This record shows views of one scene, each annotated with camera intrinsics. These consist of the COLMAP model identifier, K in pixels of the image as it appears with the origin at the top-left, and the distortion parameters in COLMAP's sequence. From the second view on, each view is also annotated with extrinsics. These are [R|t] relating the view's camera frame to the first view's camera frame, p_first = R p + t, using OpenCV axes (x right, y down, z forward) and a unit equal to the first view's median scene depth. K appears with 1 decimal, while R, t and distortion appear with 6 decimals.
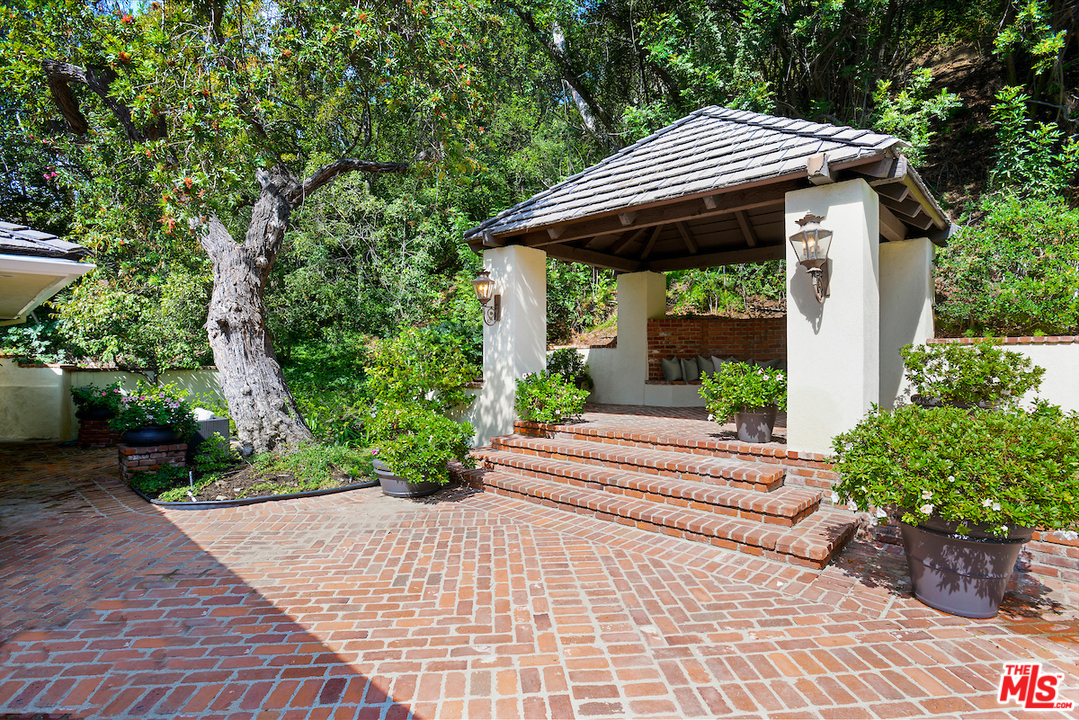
lens RADIAL K [[541.8, 0, 539.5], [0, 541.8, 360.0], [0, 0, 1]] dist [-0.001152, -0.000185]
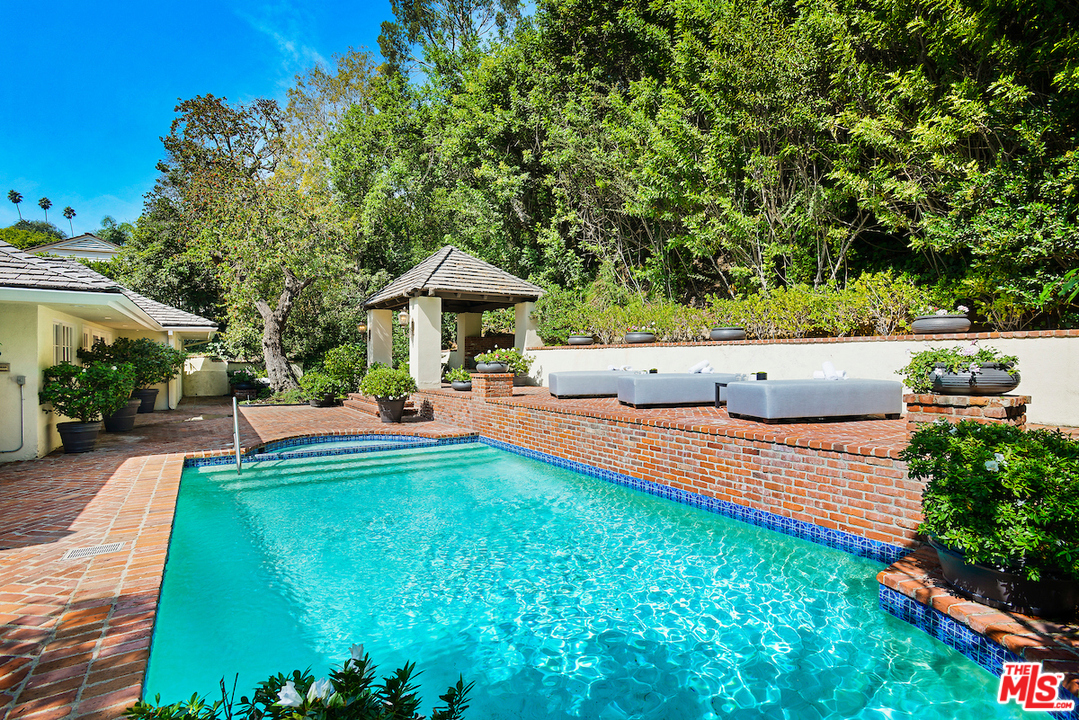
lens RADIAL K [[520.5, 0, 539.5], [0, 520.5, 360.0], [0, 0, 1]] dist [-0.000951, -0.000153]
pose [[0.970926, -0.001083, -0.239377, 0.946081], [0.001202, 0.999999, 0.000353, 0.009014], [0.239376, -0.000631, 0.970927, -0.824133]]
